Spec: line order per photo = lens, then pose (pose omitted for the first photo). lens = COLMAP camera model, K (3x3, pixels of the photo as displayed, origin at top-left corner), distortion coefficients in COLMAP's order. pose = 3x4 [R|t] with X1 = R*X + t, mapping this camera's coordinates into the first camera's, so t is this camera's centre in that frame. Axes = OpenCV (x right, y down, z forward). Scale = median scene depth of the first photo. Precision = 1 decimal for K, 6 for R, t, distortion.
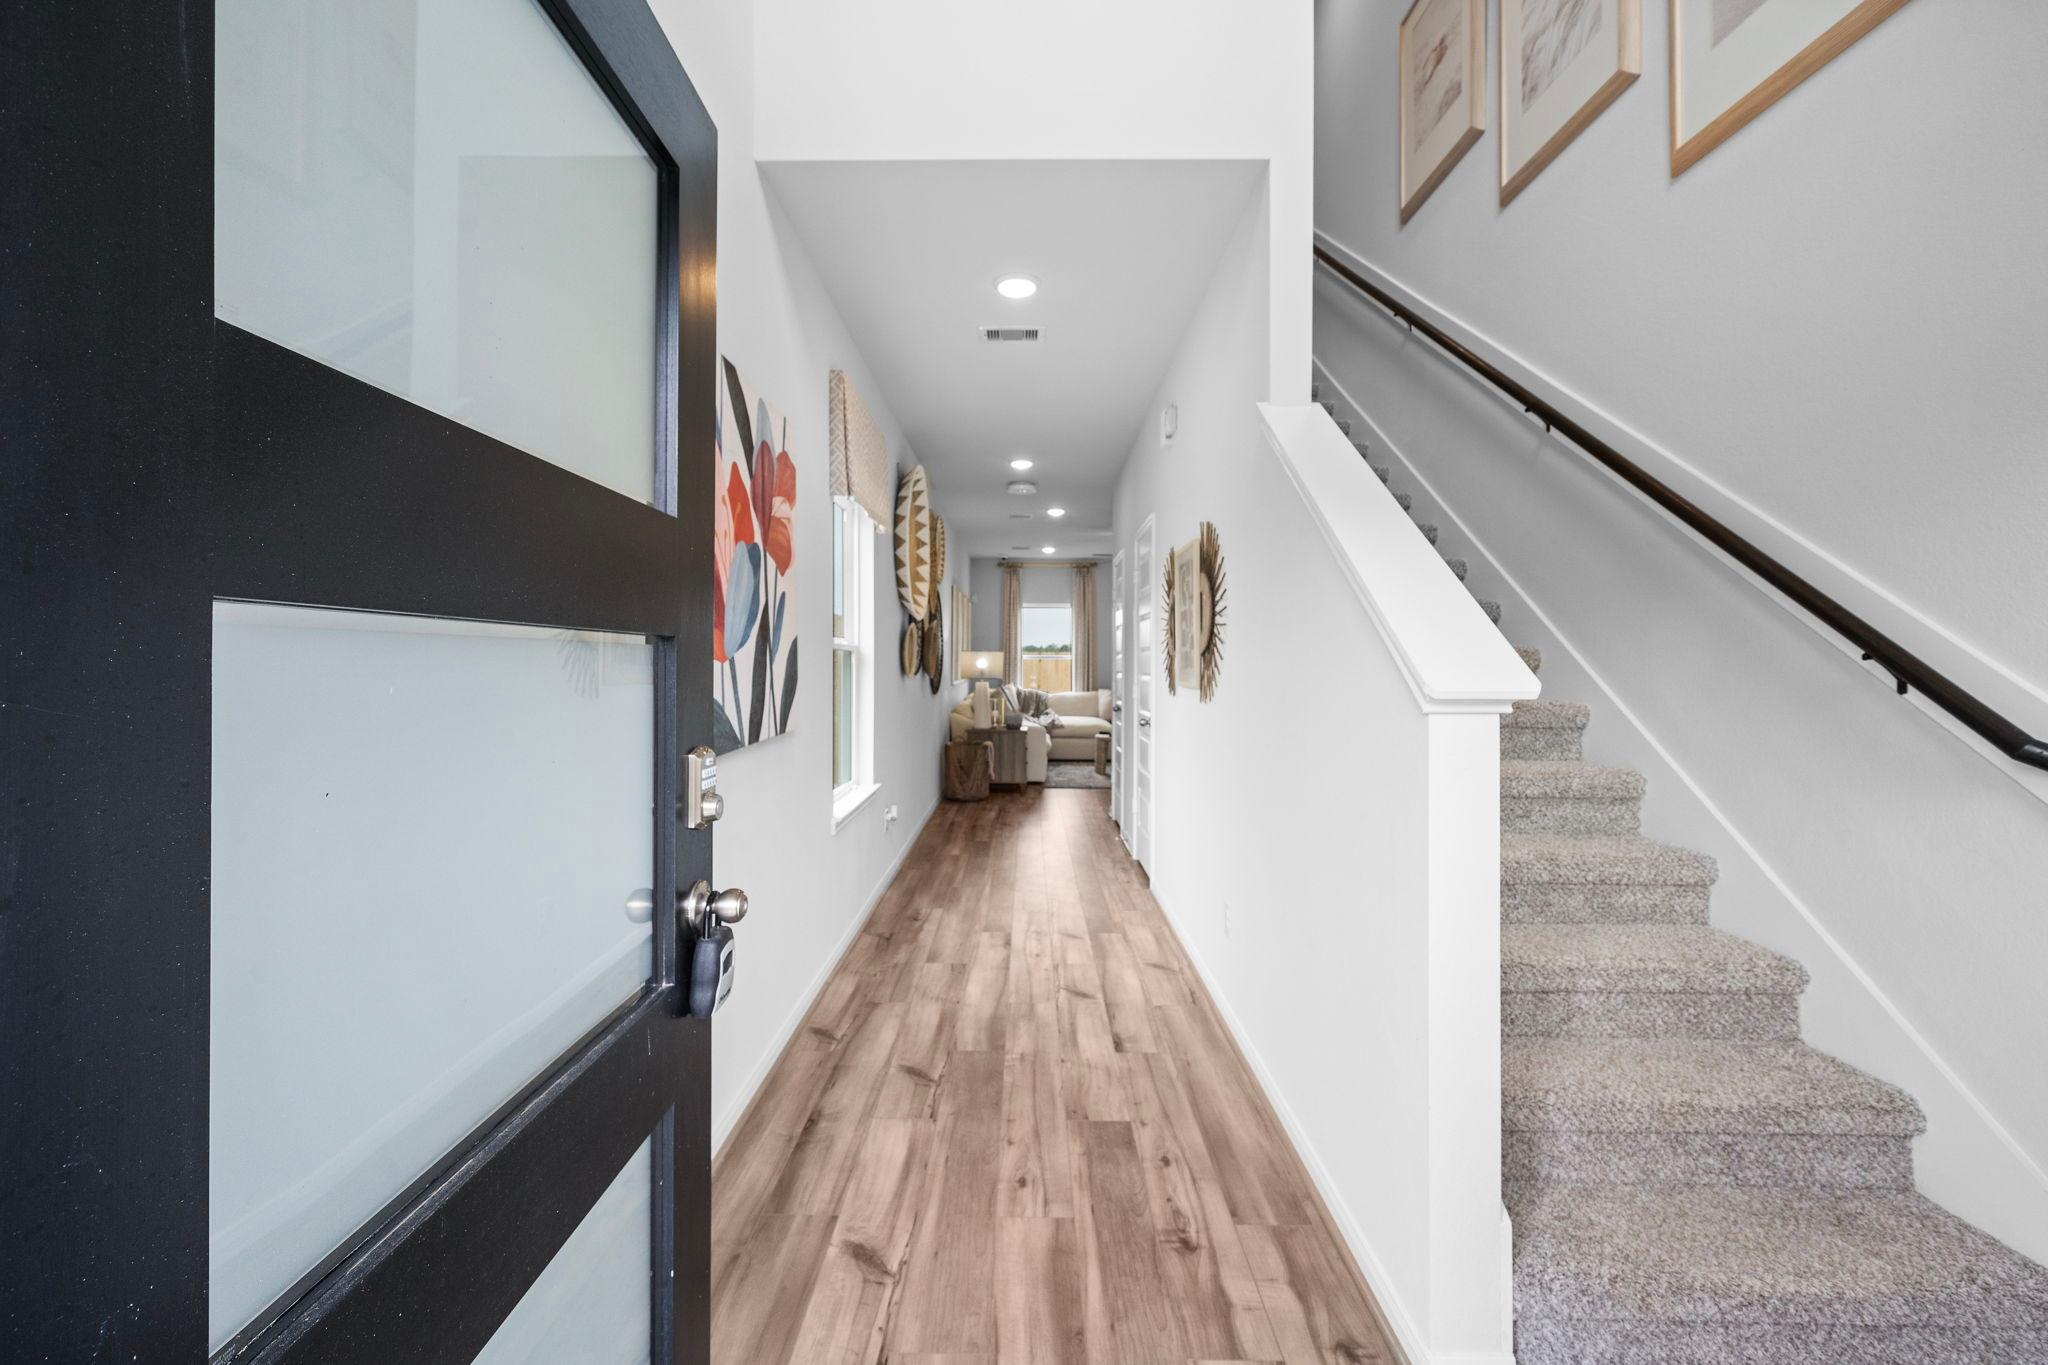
lens RADIAL K [[876.9, 0, 1017.8], [0, 876.9, 676.6], [0, 0, 1]] dist [0.001345, 0.000048]
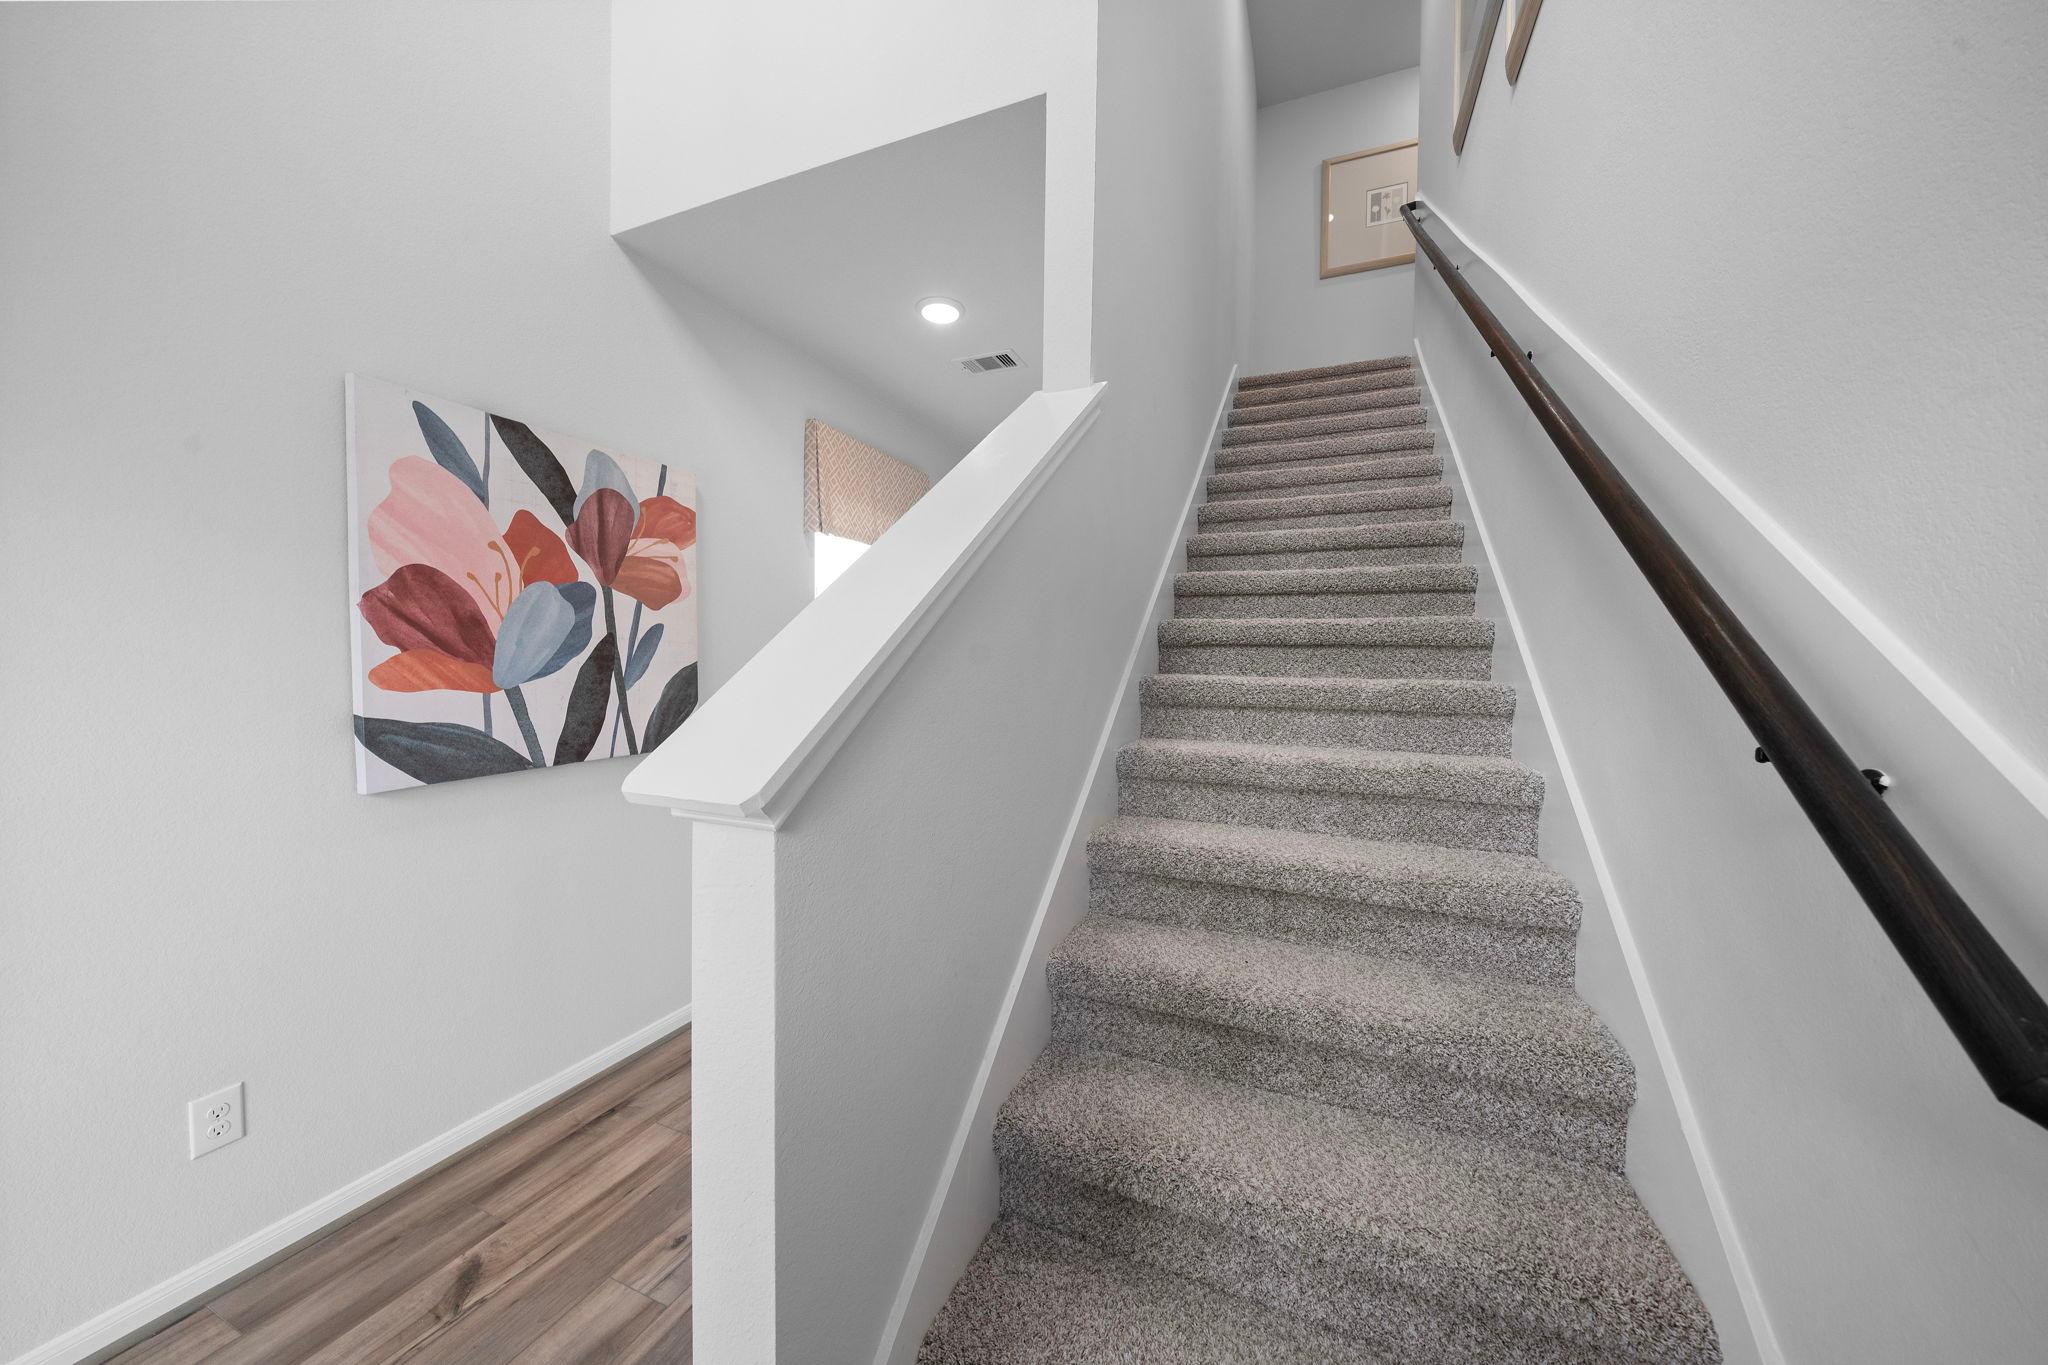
lens RADIAL K [[720.1, 0, 1021.8], [0, 720.1, 689.8], [0, 0, 1]] dist [-0.003266, -0.000169]
pose [[0.919993, 0.023605, -0.391222, 0.572298], [-0.018128, 0.999679, 0.017686, -0.042258], [0.391514, -0.009179, 0.920126, 0.383281]]
